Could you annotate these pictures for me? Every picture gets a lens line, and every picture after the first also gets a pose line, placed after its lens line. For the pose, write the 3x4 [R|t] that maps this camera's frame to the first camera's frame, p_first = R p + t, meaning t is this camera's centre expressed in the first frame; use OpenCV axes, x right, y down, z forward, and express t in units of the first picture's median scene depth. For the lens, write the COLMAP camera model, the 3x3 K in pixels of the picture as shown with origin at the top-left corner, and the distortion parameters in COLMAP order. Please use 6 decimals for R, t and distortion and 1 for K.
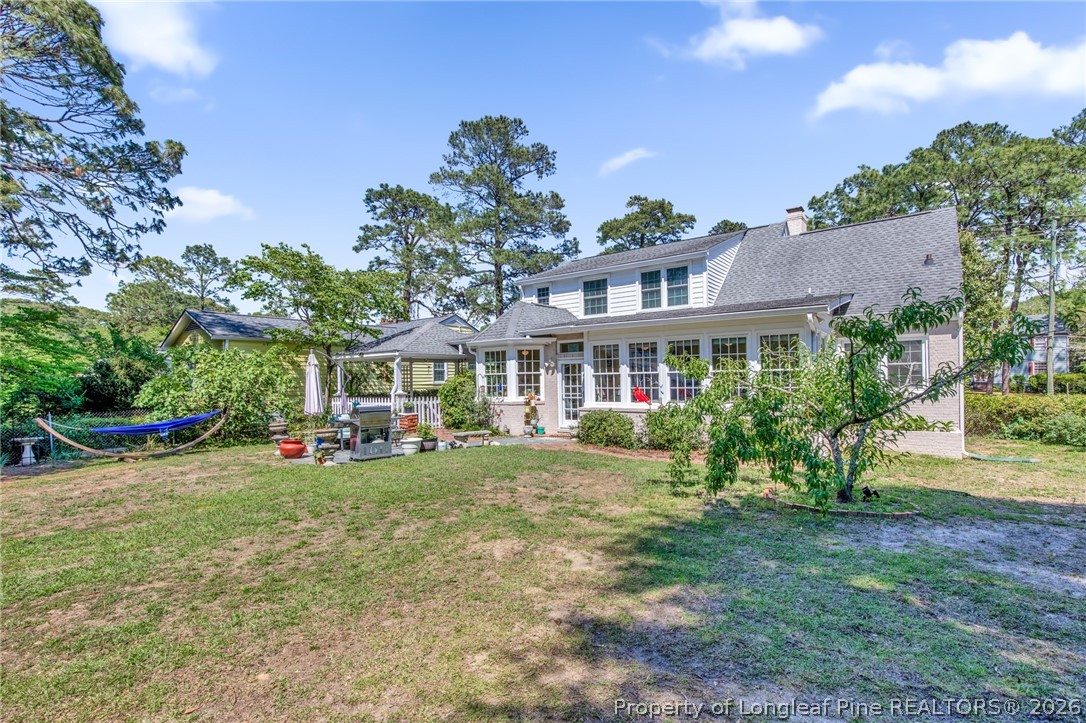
lens RADIAL K [[512.8, 0, 545.0], [0, 512.8, 370.2], [0, 0, 1]] dist [-0.022035, 0.000225]
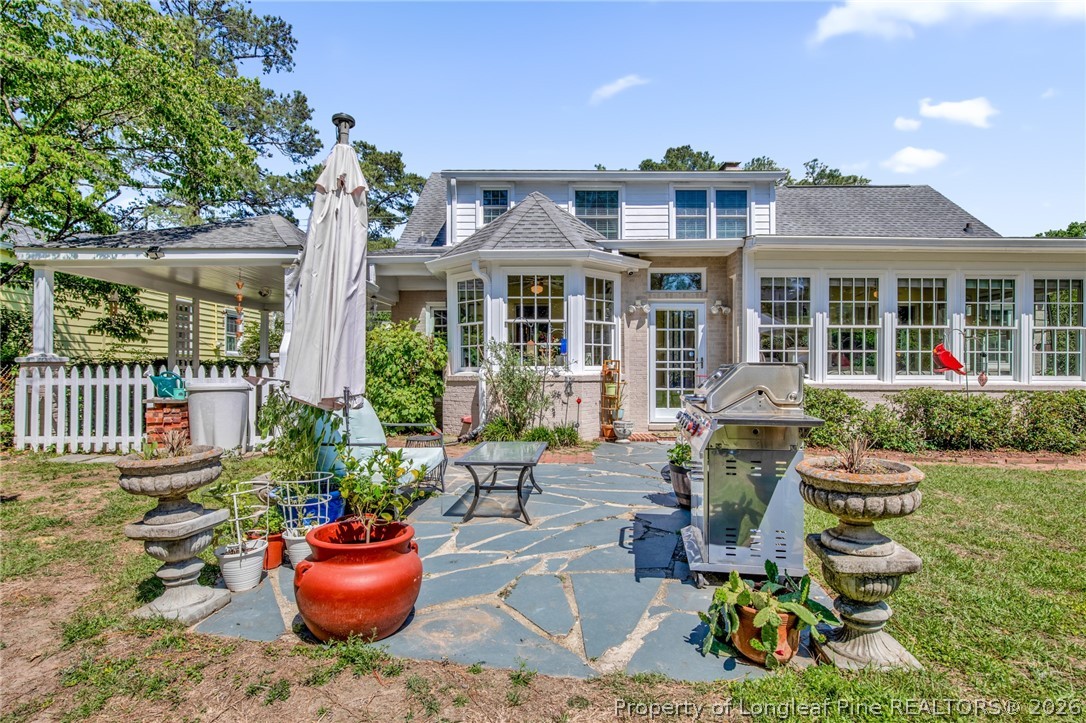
lens RADIAL K [[542.8, 0, 543.0], [0, 542.8, 361.5], [0, 0, 1]] dist [-0.017182, 0.001419]
pose [[0.806784, 0.027318, 0.590215, -0.375513], [-0.027356, 0.999586, -0.008872, 0.048333], [-0.590213, -0.008988, 0.807197, 0.530330]]
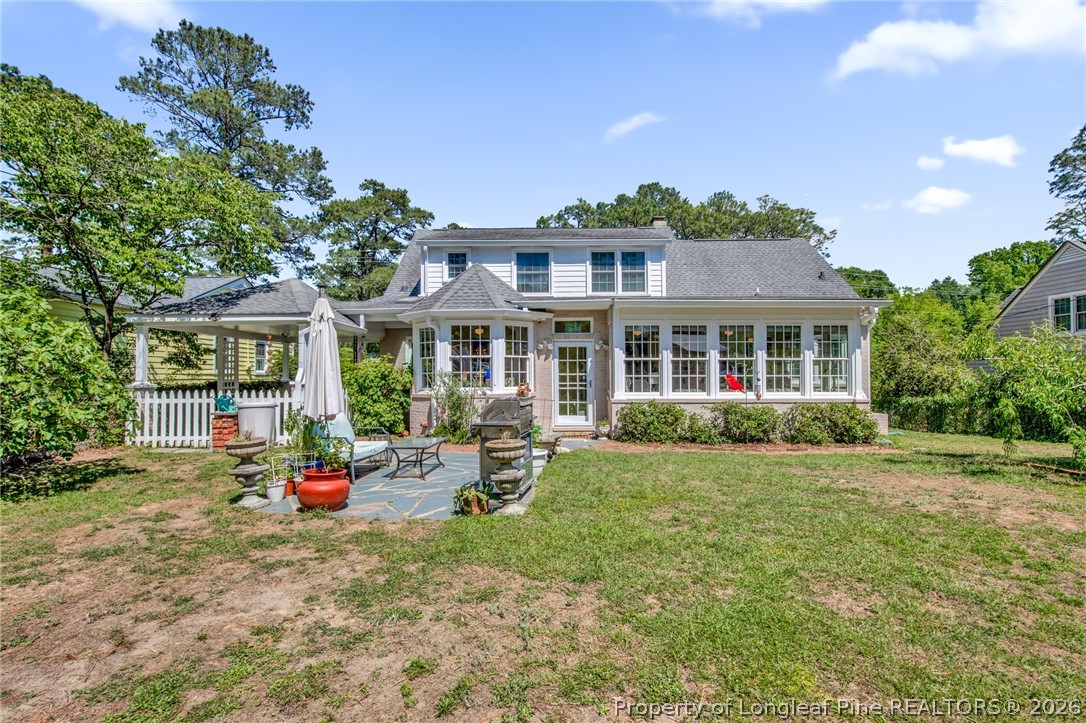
lens RADIAL K [[503.3, 0, 543.0], [0, 503.3, 361.5], [0, 0, 1]] dist [-0.019541, -0.000097]
pose [[0.807976, 0.032221, 0.588333, -0.406375], [-0.021713, 0.999454, -0.024918, 0.028280], [-0.588815, 0.007358, 0.808234, 0.334986]]
